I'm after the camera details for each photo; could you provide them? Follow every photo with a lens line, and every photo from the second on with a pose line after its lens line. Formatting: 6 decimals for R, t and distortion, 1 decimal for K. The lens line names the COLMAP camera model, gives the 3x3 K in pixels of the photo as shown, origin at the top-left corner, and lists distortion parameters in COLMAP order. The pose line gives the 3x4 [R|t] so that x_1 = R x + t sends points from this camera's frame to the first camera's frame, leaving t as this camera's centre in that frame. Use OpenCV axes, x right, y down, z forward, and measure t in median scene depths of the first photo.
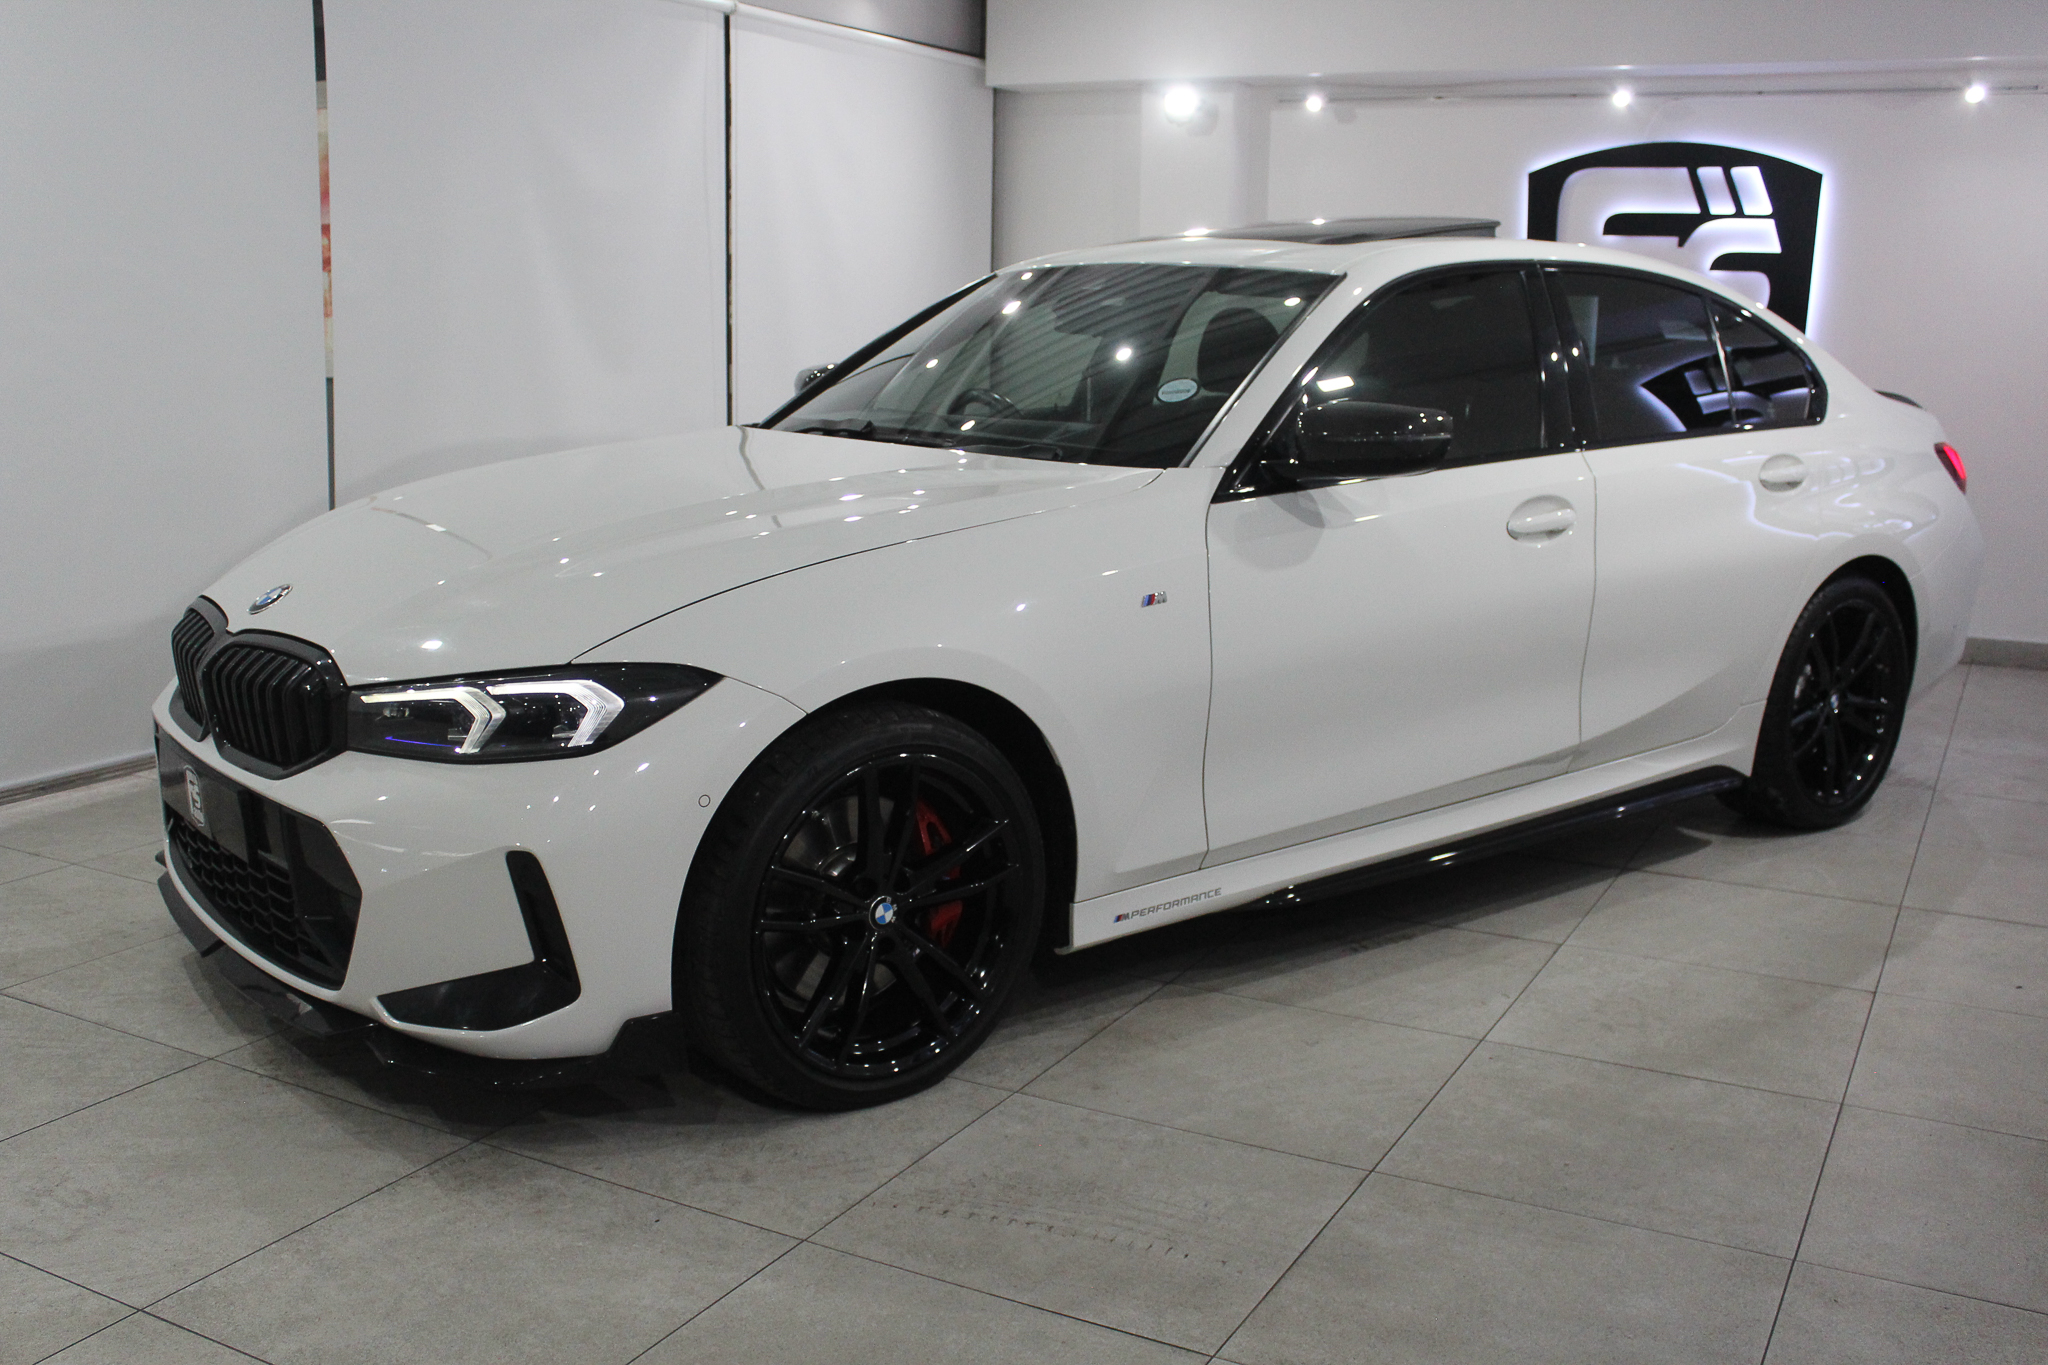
lens RADIAL K [[1964.9, 0, 1023.8], [0, 1964.9, 643.0], [0, 0, 1]] dist [-0.083820, -0.001794]
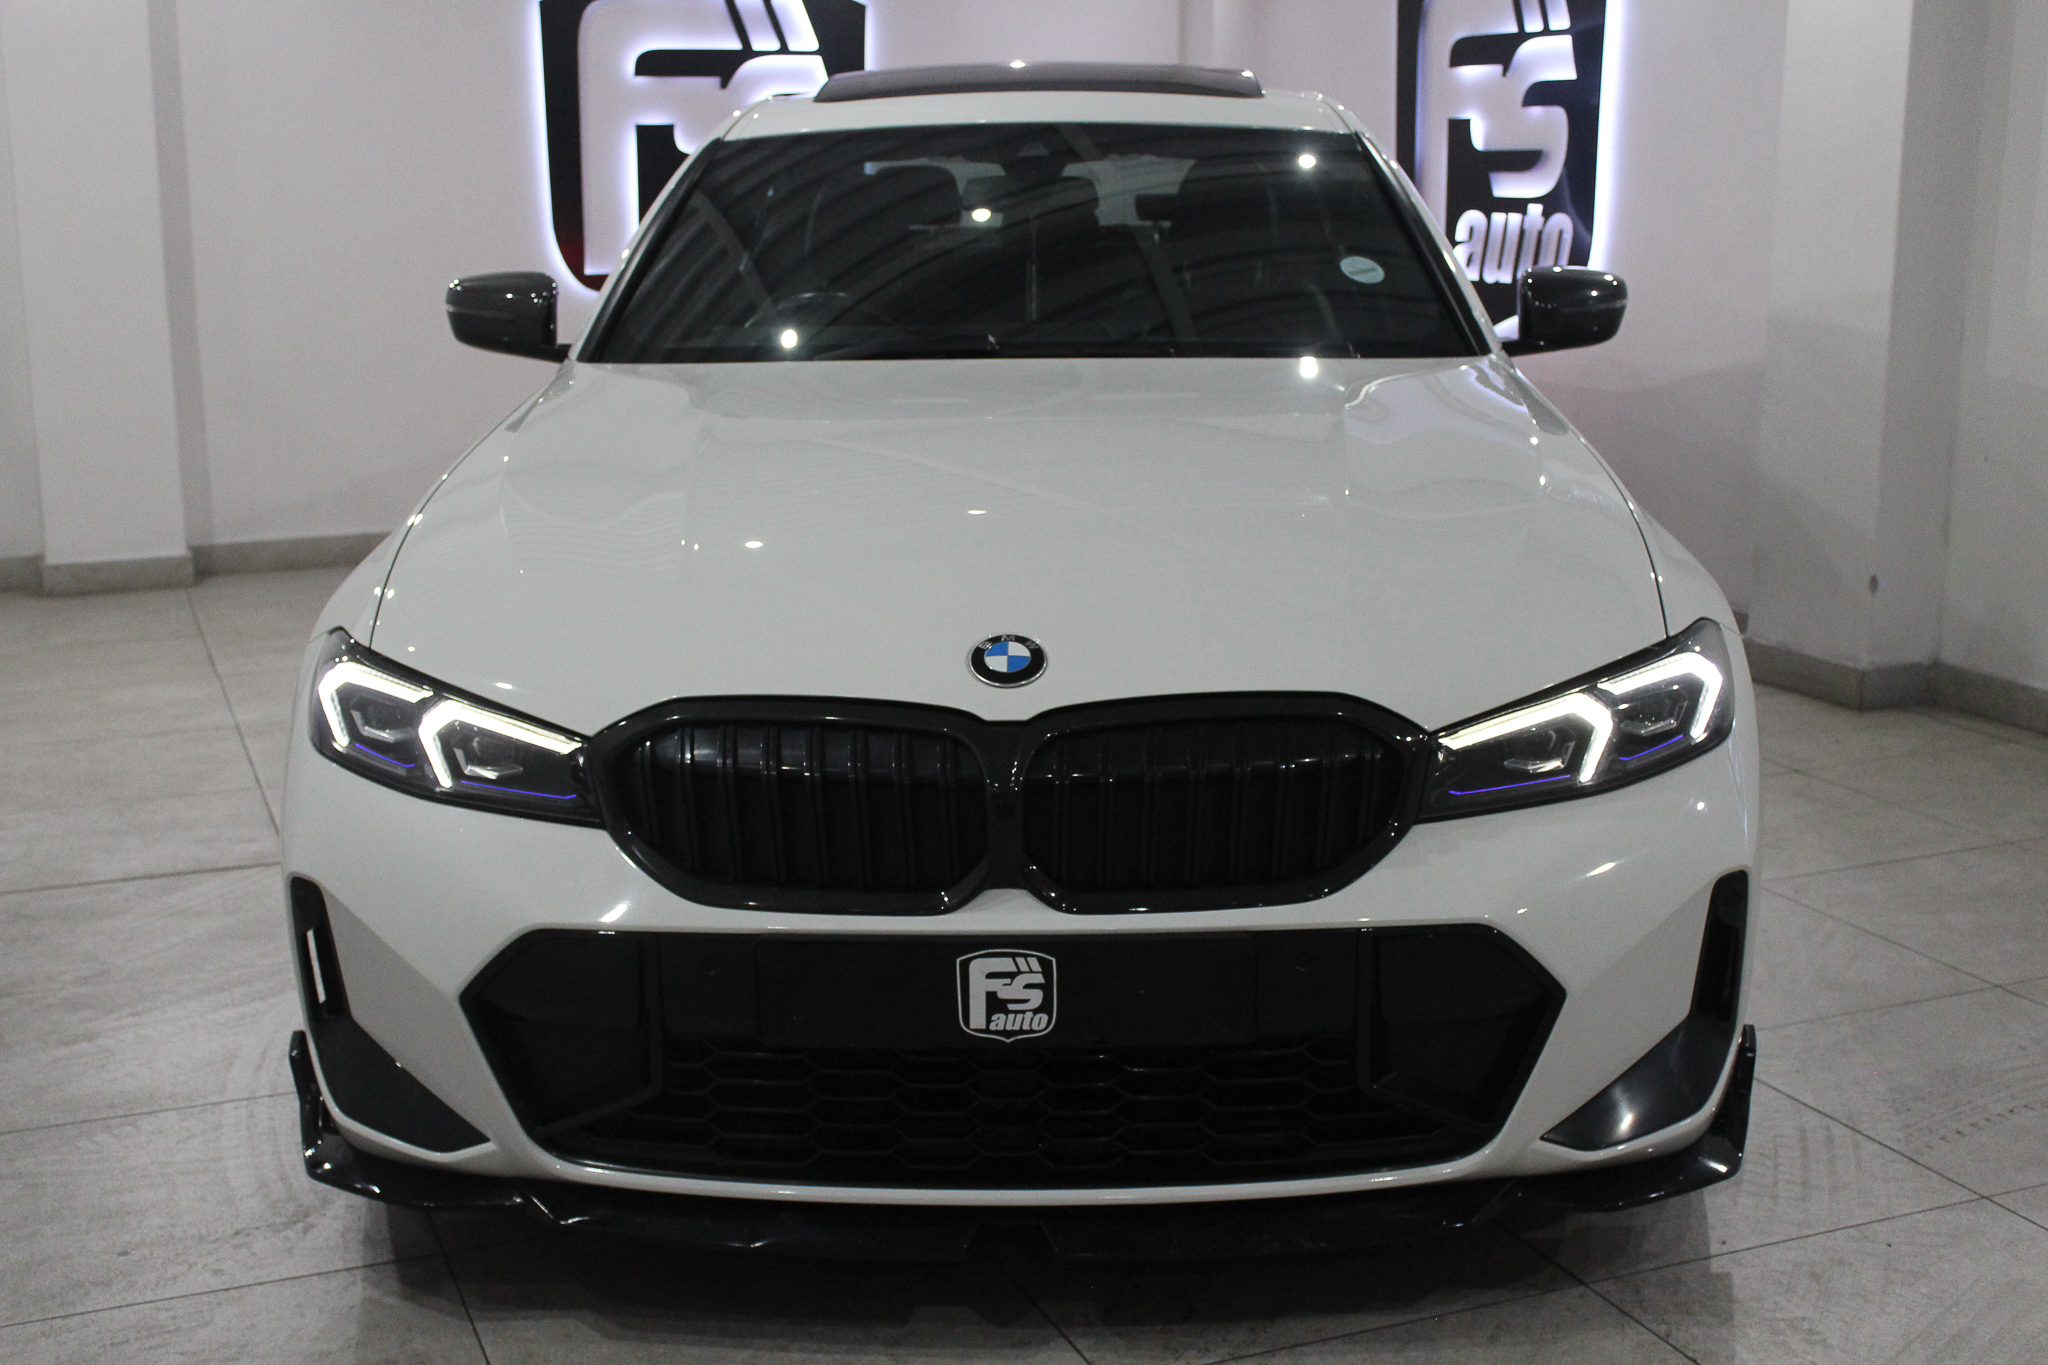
lens RADIAL K [[2417.4, 0, 1024.0], [0, 2417.4, 682.5], [0, 0, 1]] dist [-0.080651, 0.016620]
pose [[0.638962, -0.185581, 0.746517, -1.036630], [0.152926, 0.981737, 0.113164, -0.111625], [-0.753884, 0.041854, 0.655673, 0.514018]]
